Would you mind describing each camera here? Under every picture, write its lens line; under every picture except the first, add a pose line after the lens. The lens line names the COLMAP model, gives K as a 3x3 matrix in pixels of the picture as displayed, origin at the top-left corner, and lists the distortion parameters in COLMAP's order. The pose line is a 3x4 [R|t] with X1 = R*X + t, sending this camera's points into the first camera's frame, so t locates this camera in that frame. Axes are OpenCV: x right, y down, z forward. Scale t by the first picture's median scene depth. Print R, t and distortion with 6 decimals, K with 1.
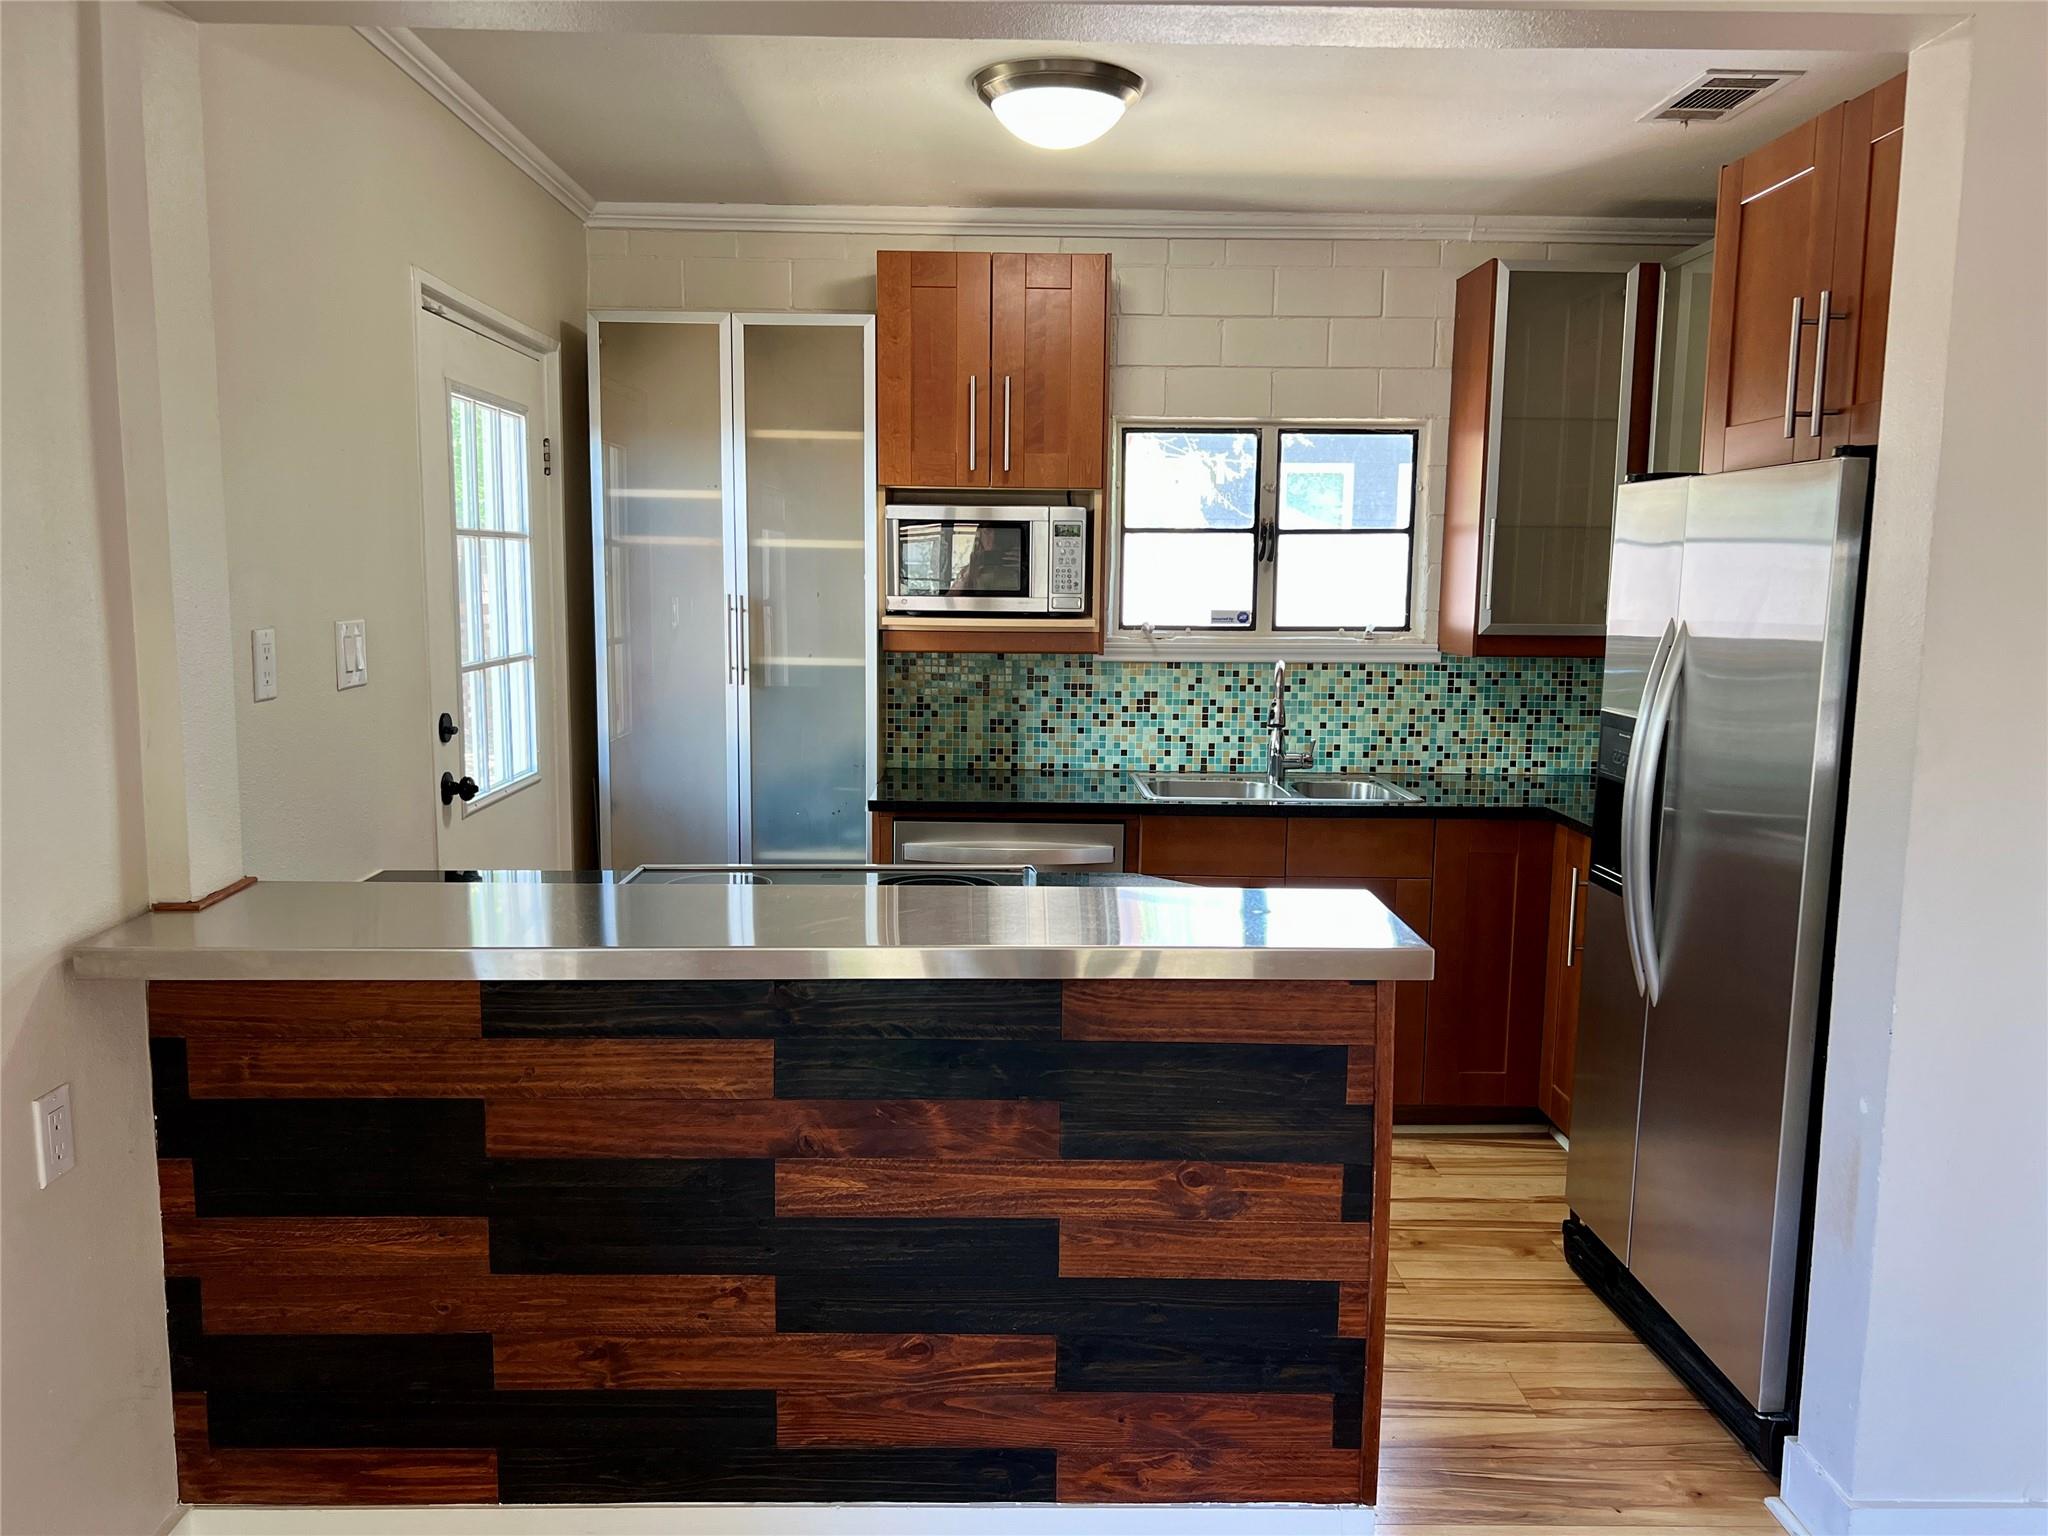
lens RADIAL K [[1603.7, 0, 1002.4], [0, 1603.7, 777.0], [0, 0, 1]] dist [0.053417, -0.062125]
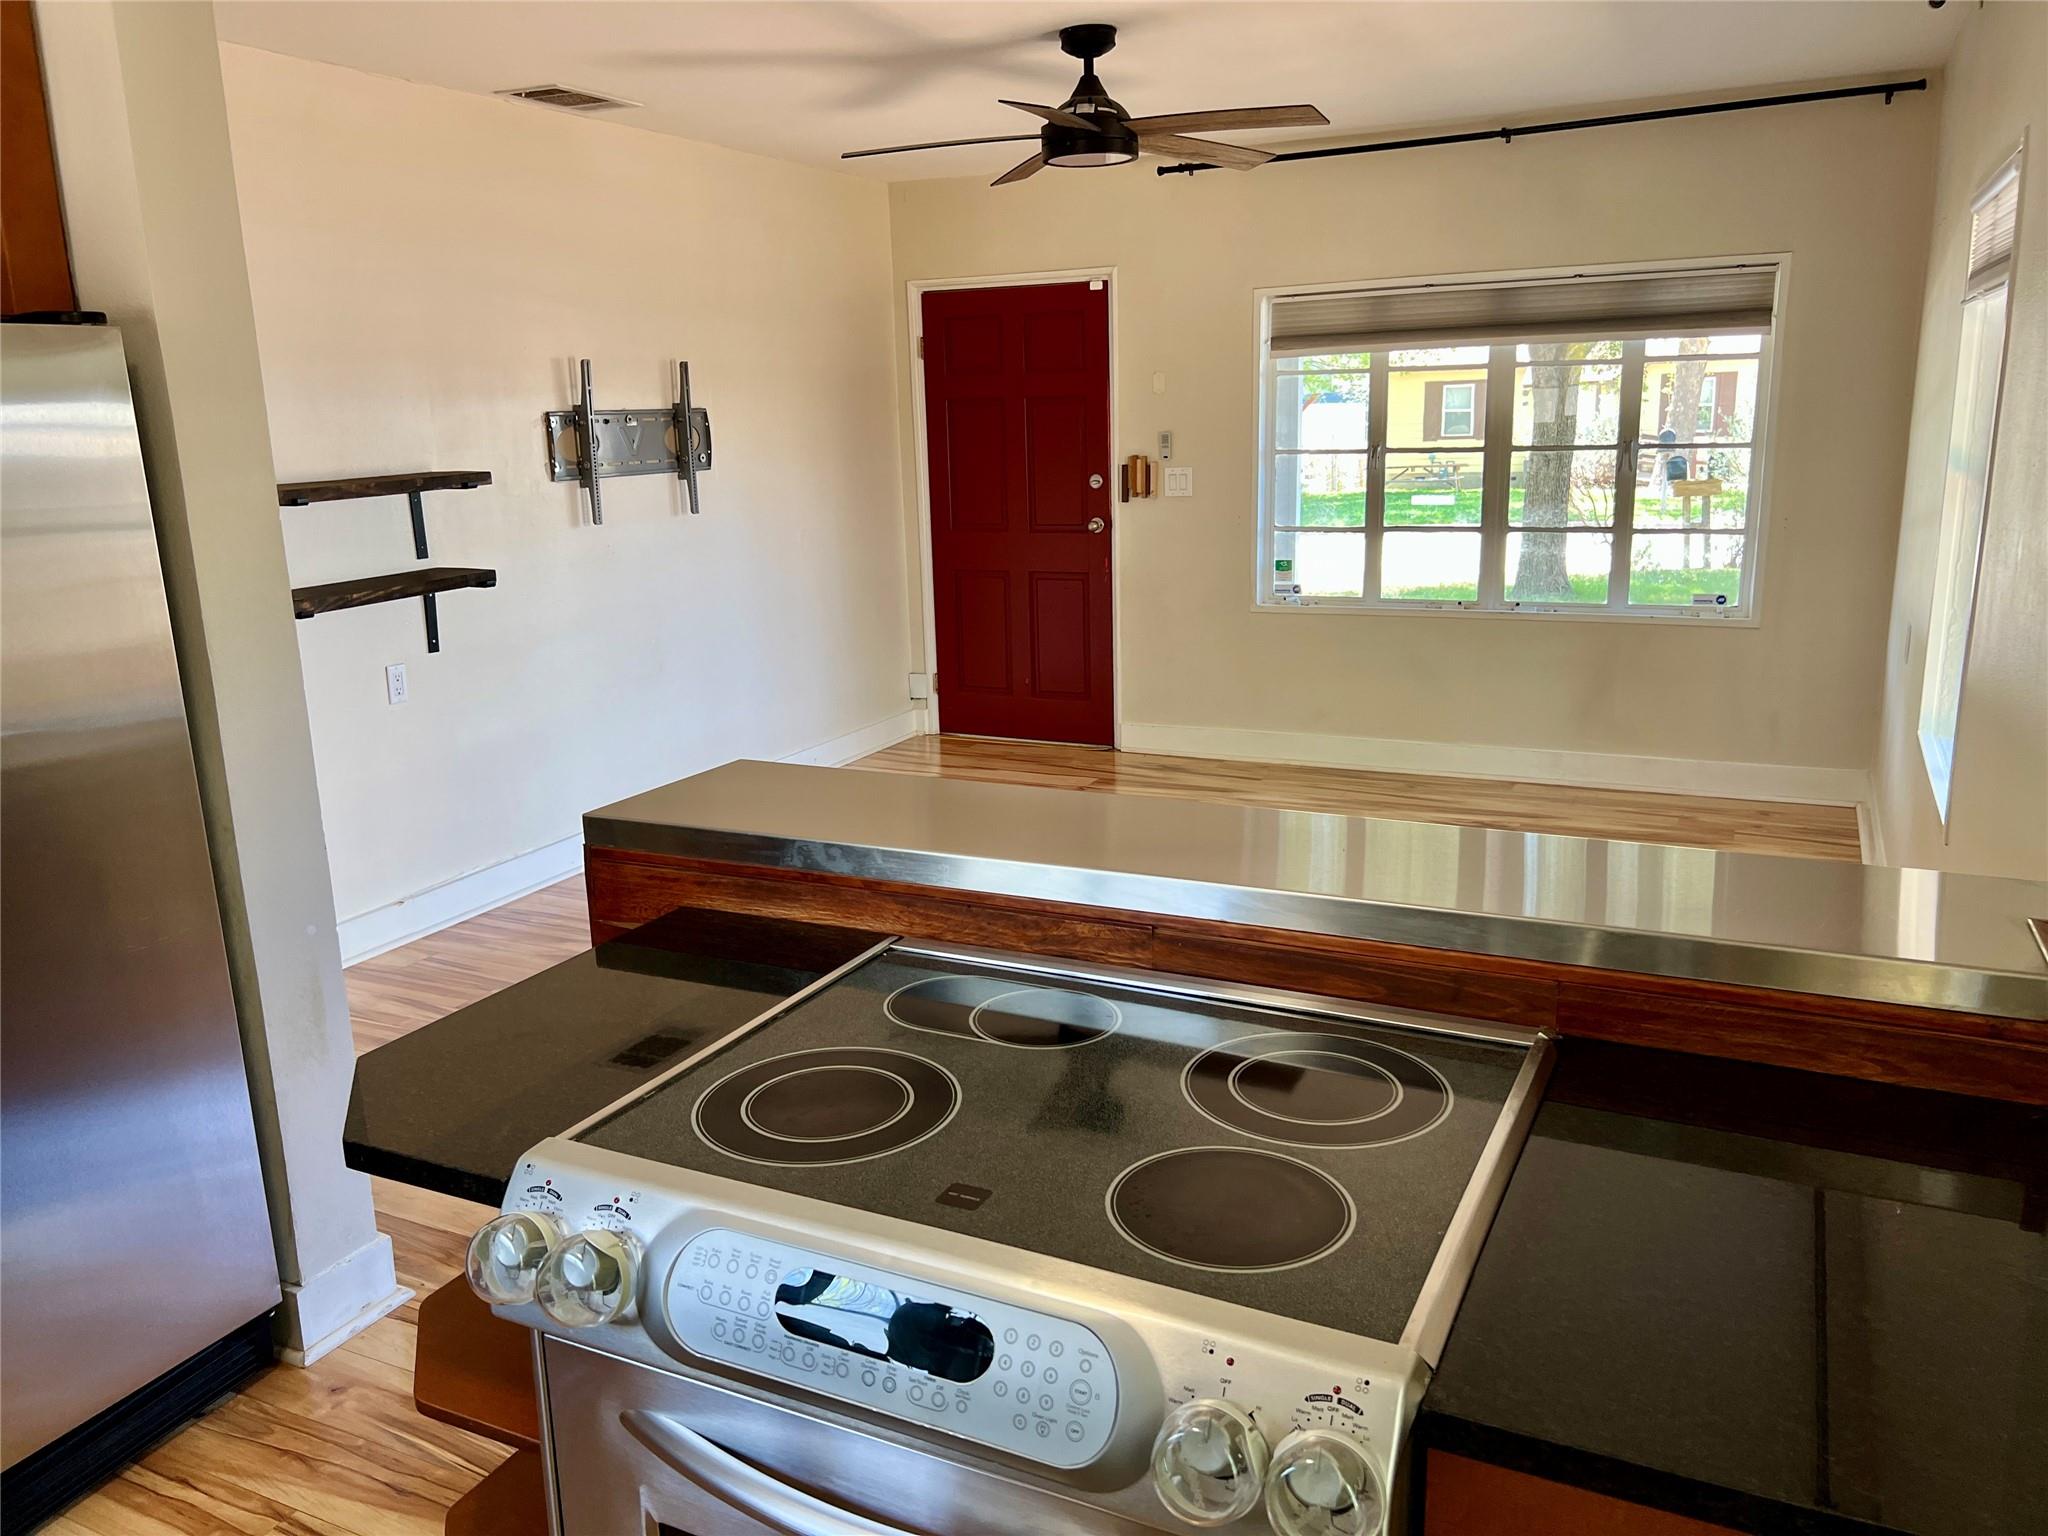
lens RADIAL K [[1603.7, 0, 1069.5], [0, 1603.7, 777.0], [0, 0, 1]] dist [0.053417, -0.062125]
pose [[-0.906029, -0.082698, 0.415056, -0.219221], [0.074409, 0.934318, 0.348587, -0.134814], [-0.416622, 0.346714, -0.840366, 0.935678]]
